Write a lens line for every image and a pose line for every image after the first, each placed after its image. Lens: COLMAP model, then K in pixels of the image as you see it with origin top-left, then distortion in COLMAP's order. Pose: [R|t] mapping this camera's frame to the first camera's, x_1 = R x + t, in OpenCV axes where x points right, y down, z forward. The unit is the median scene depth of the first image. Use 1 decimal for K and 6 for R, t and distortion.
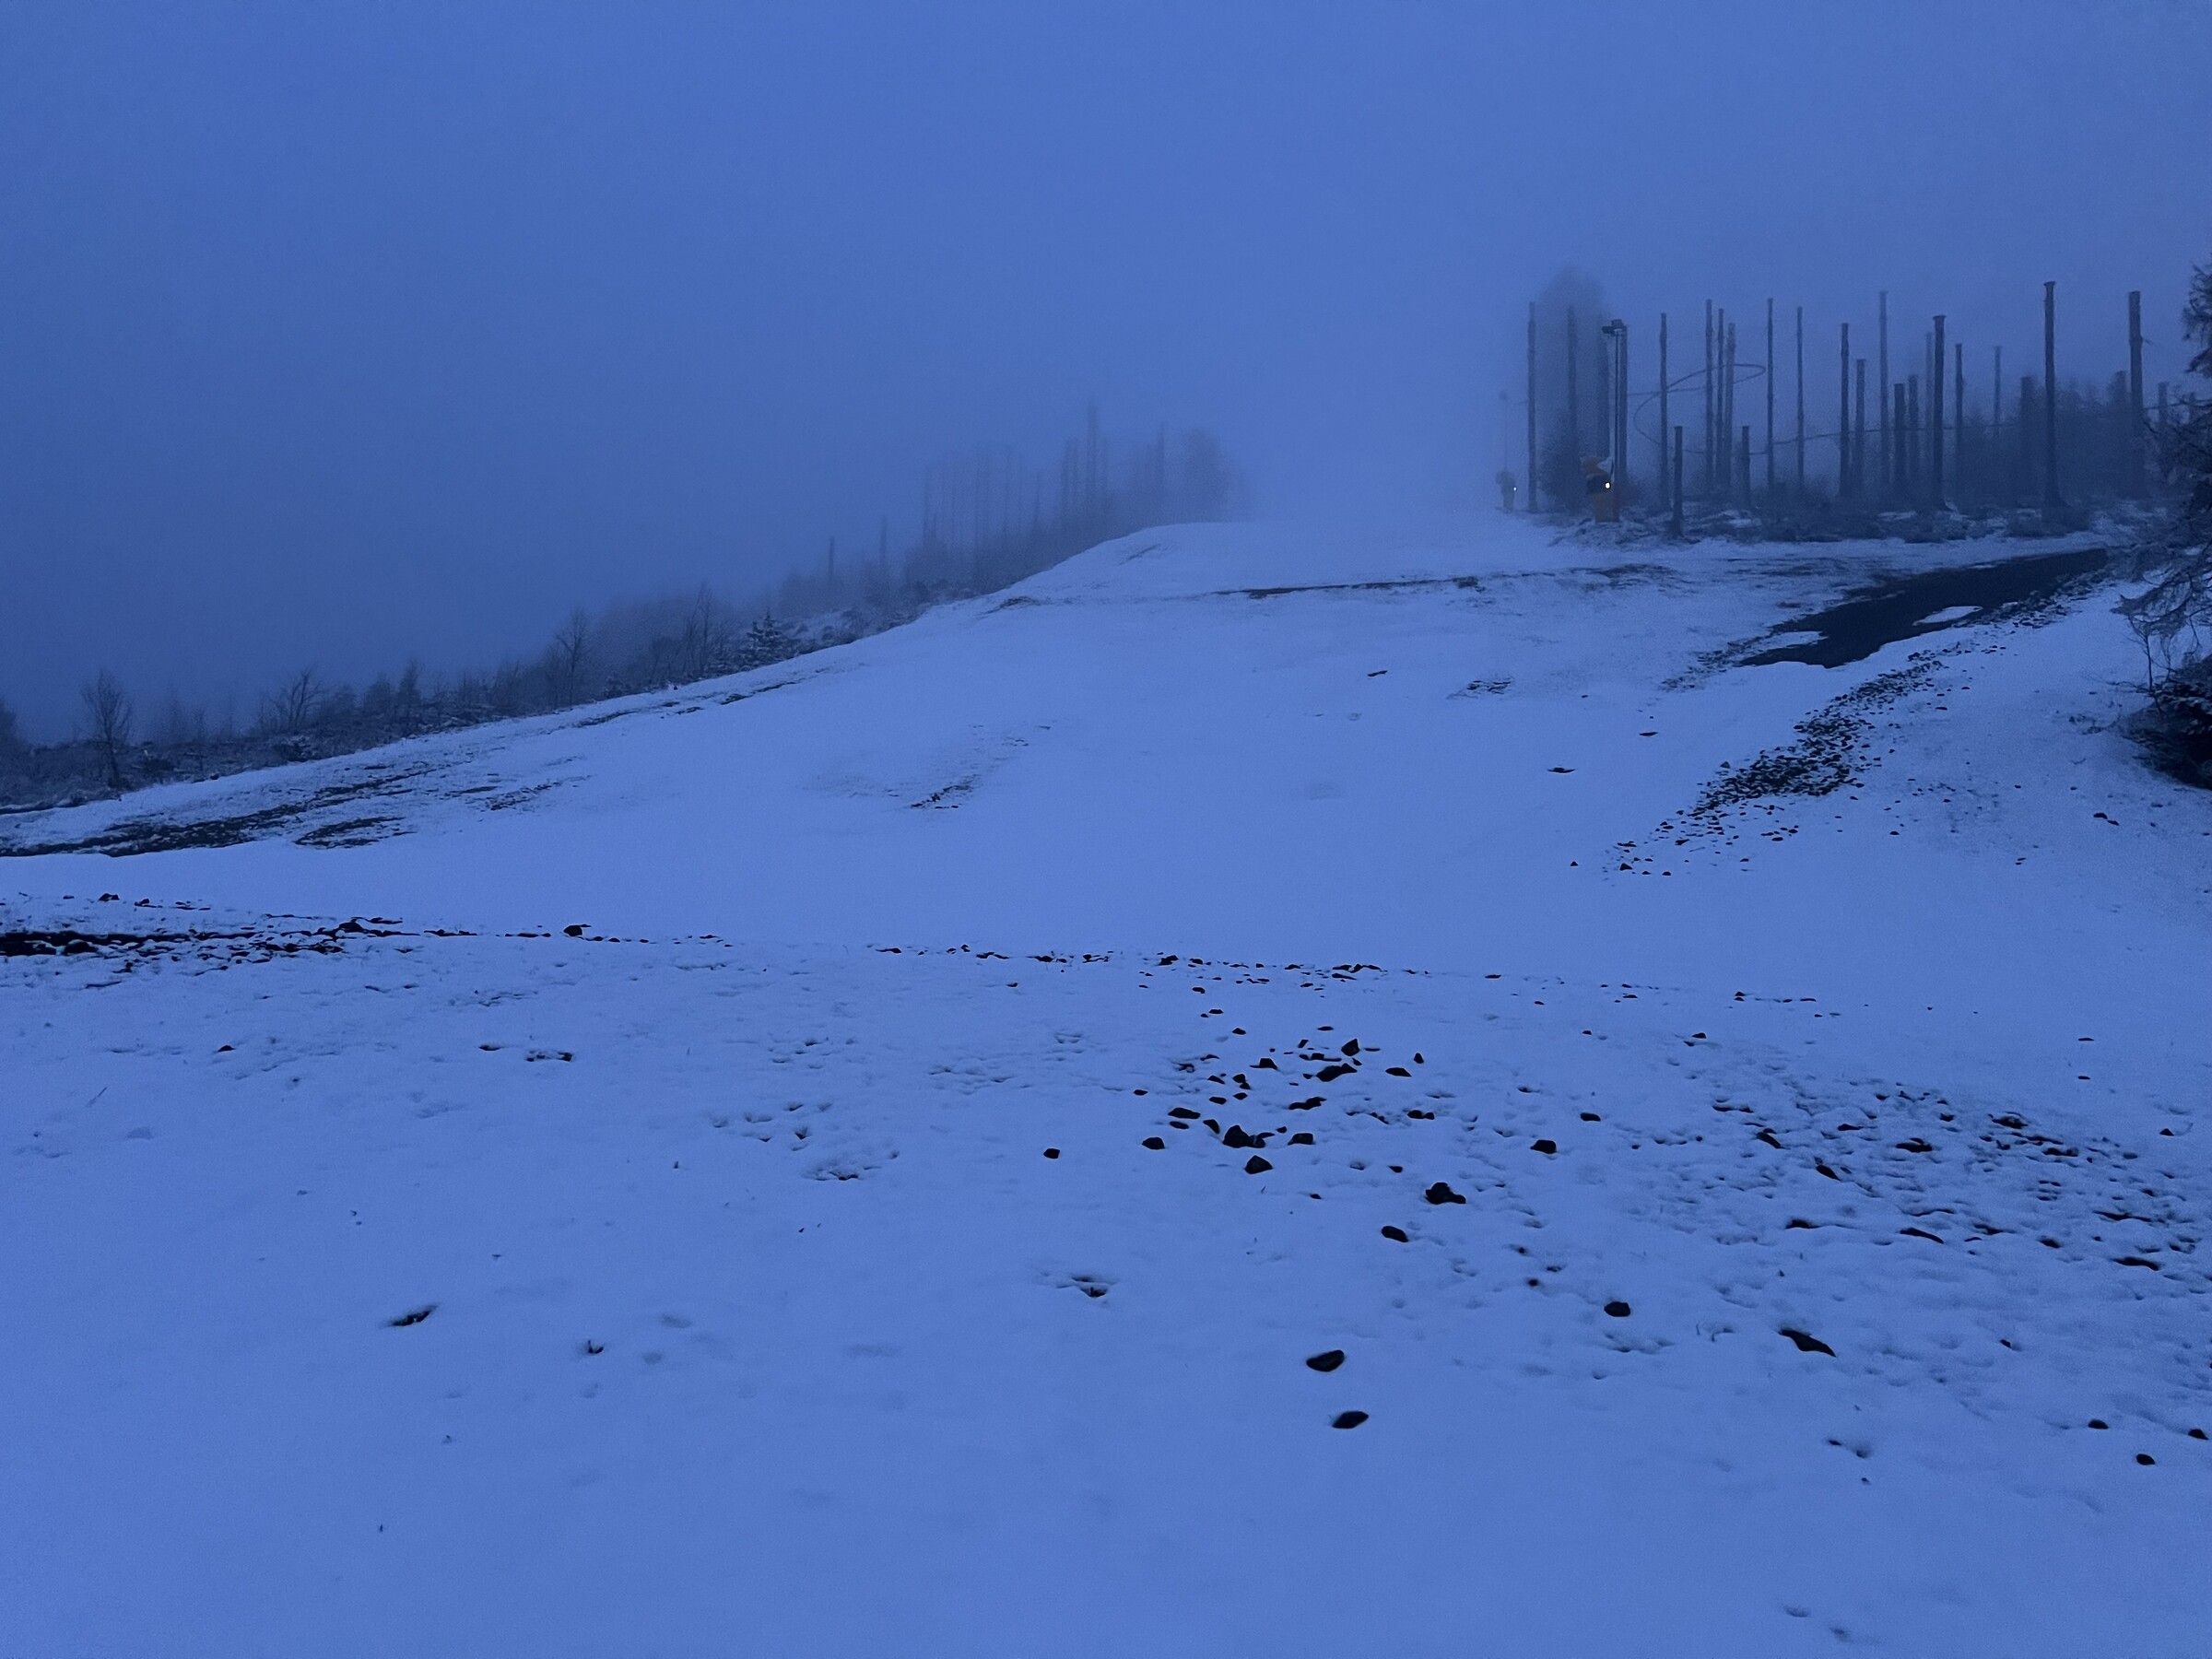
lens RADIAL K [[1674.9, 0, 1107.6], [0, 1674.9, 833.9], [0, 0, 1]] dist [0.073007, 0.000154]
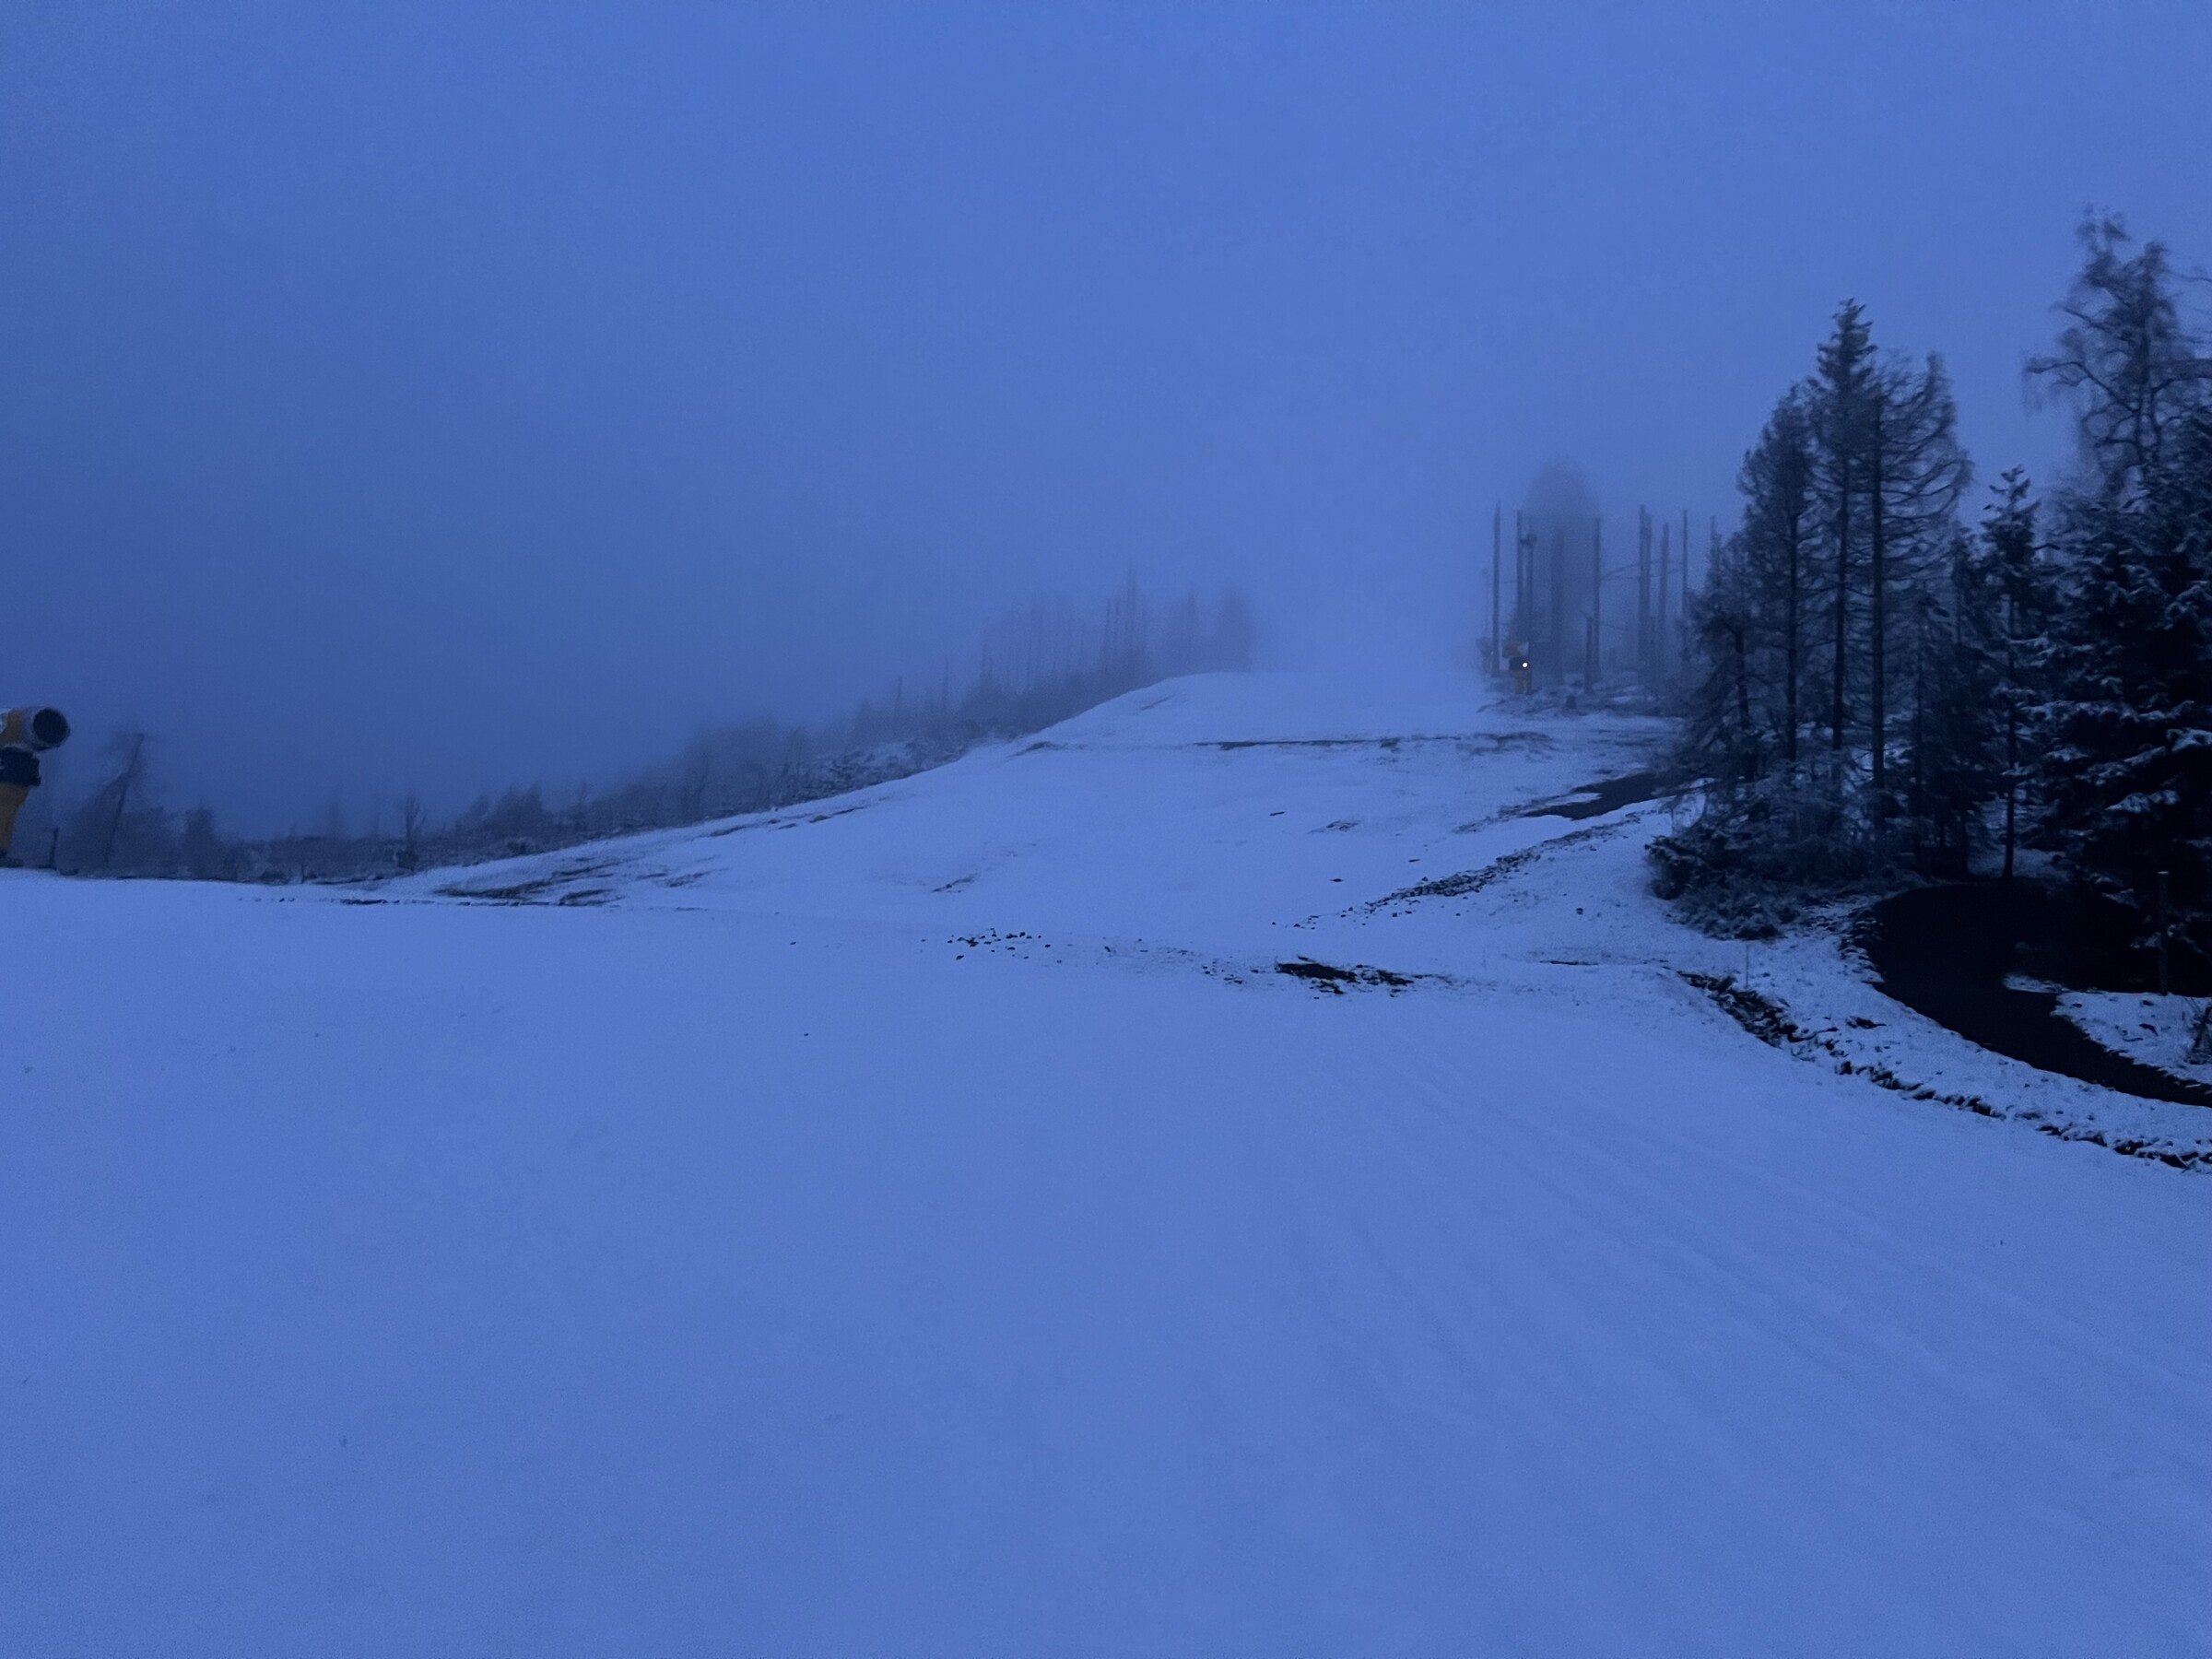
lens RADIAL K [[1674.9, 0, 1105.9], [0, 1674.9, 825.7], [0, 0, 1]] dist [0.073007, 0.000154]
pose [[0.998885, 0.028061, -0.037957, 0.048683], [-0.030939, 0.996511, -0.077512, 0.018577], [0.035650, 0.078600, 0.996269, -0.270665]]
